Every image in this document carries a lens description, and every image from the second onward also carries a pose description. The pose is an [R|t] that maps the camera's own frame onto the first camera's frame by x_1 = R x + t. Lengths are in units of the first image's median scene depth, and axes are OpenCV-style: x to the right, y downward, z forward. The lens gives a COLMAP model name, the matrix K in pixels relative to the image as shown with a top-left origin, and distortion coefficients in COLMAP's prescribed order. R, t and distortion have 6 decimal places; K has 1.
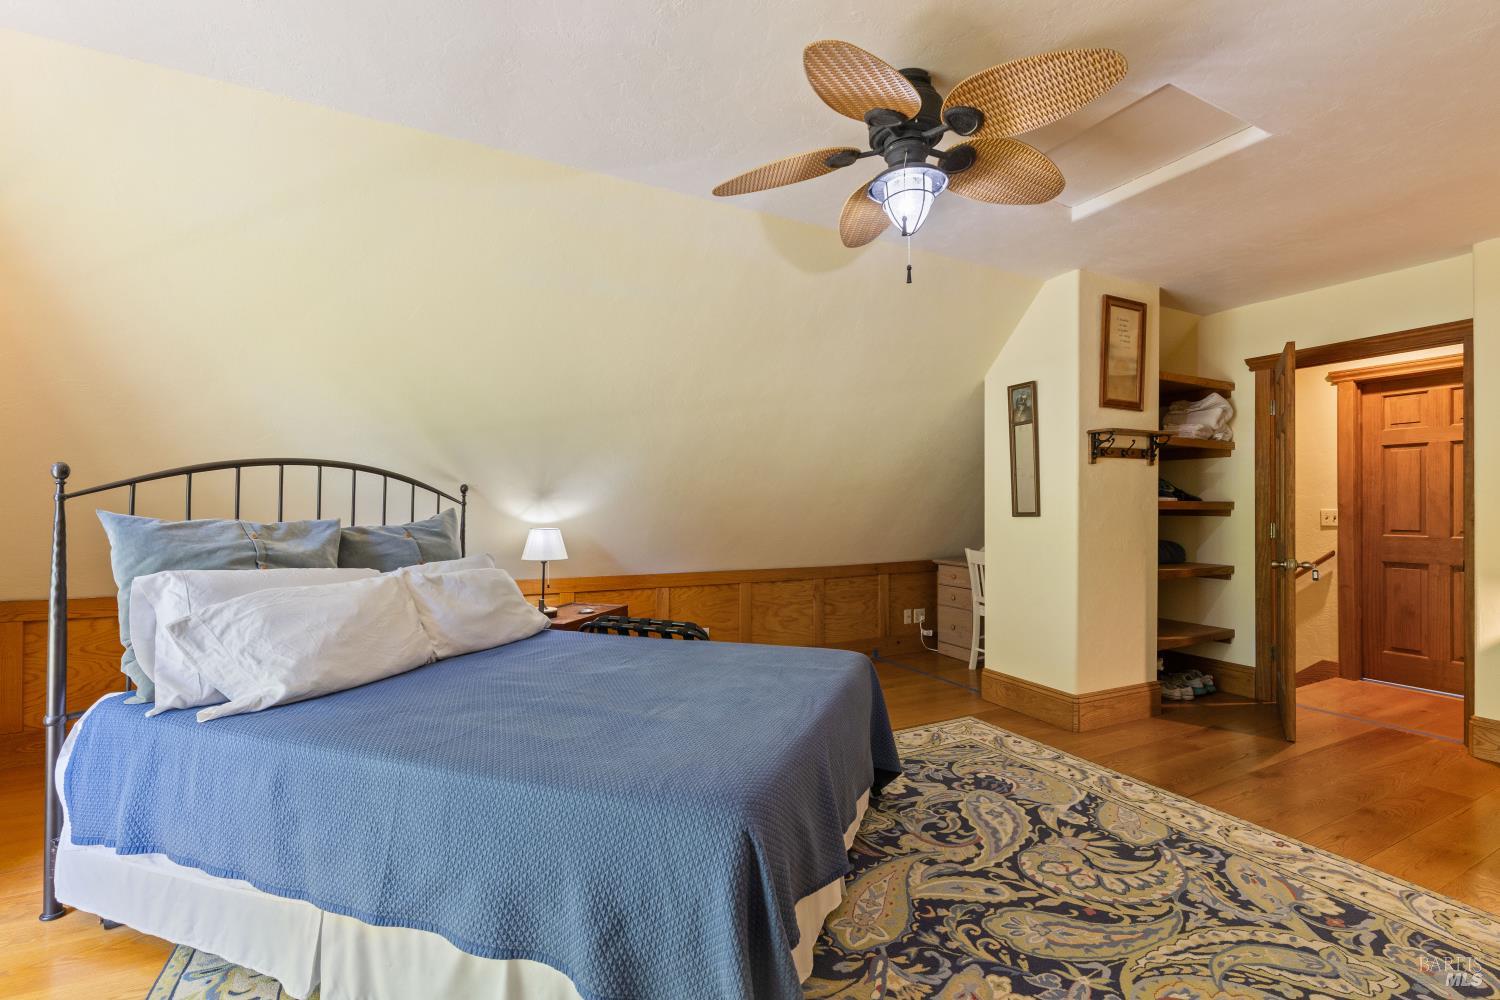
lens RADIAL K [[649.7, 0, 759.8], [0, 649.7, 504.5], [0, 0, 1]] dist [0.002111, -0.000353]
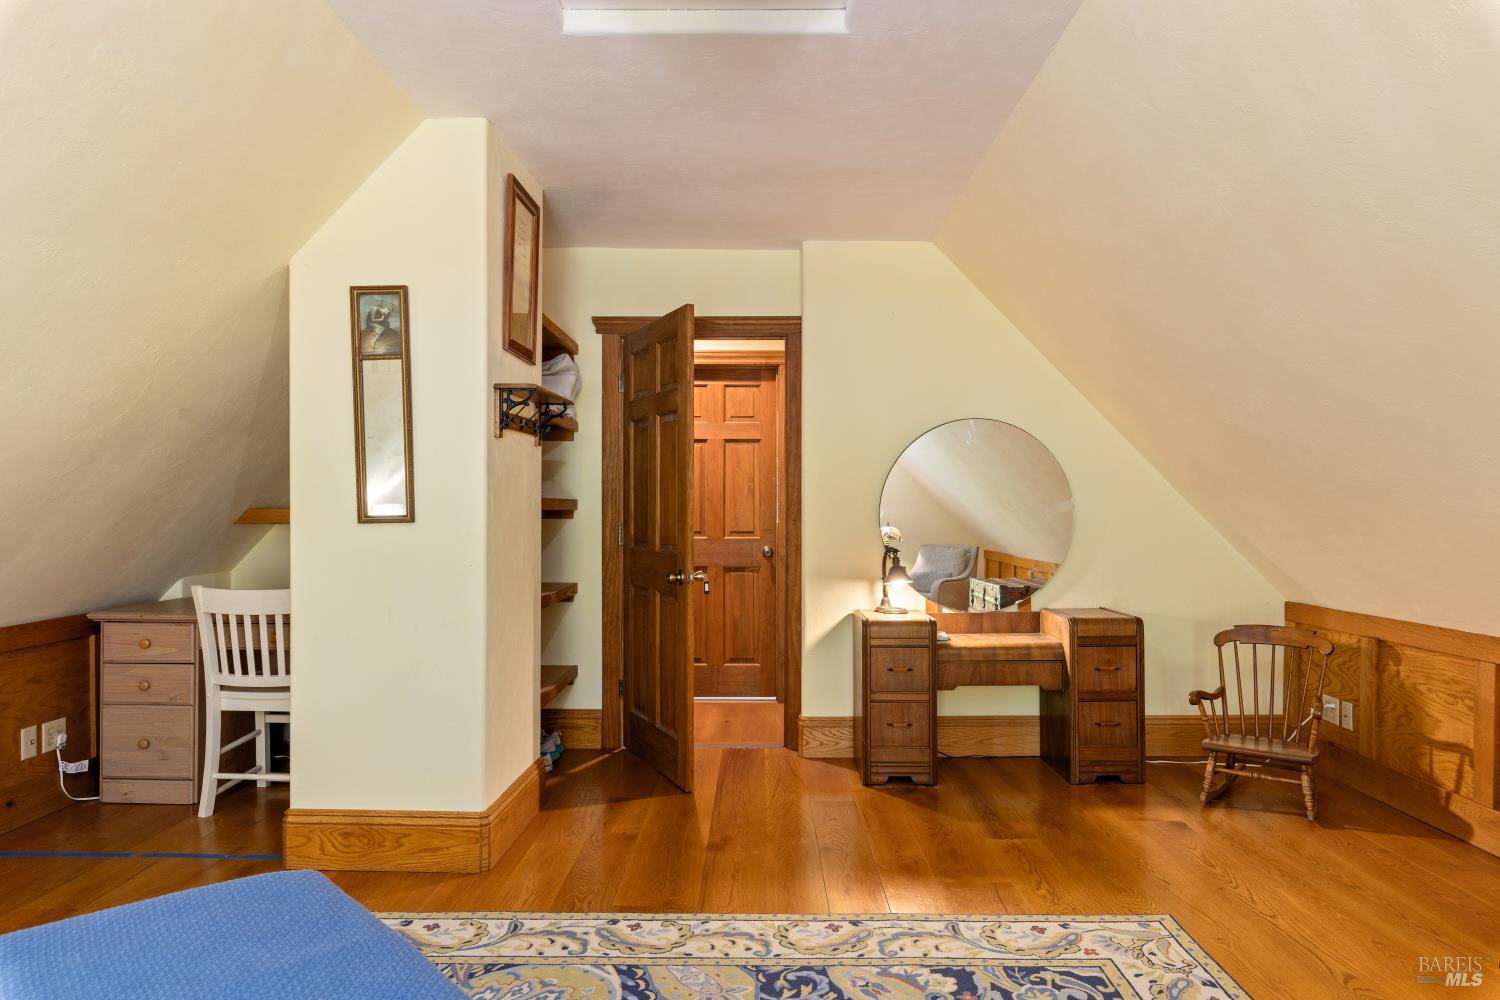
lens RADIAL K [[918.2, 0, 751.7], [0, 918.2, 515.8], [0, 0, 1]] dist [-0.000654, -0.002402]
pose [[0.471422, -0.007432, 0.881877, -0.164099], [-0.005631, 0.999919, 0.011437, 0.001642], [-0.881890, -0.010357, 0.471342, 0.382851]]
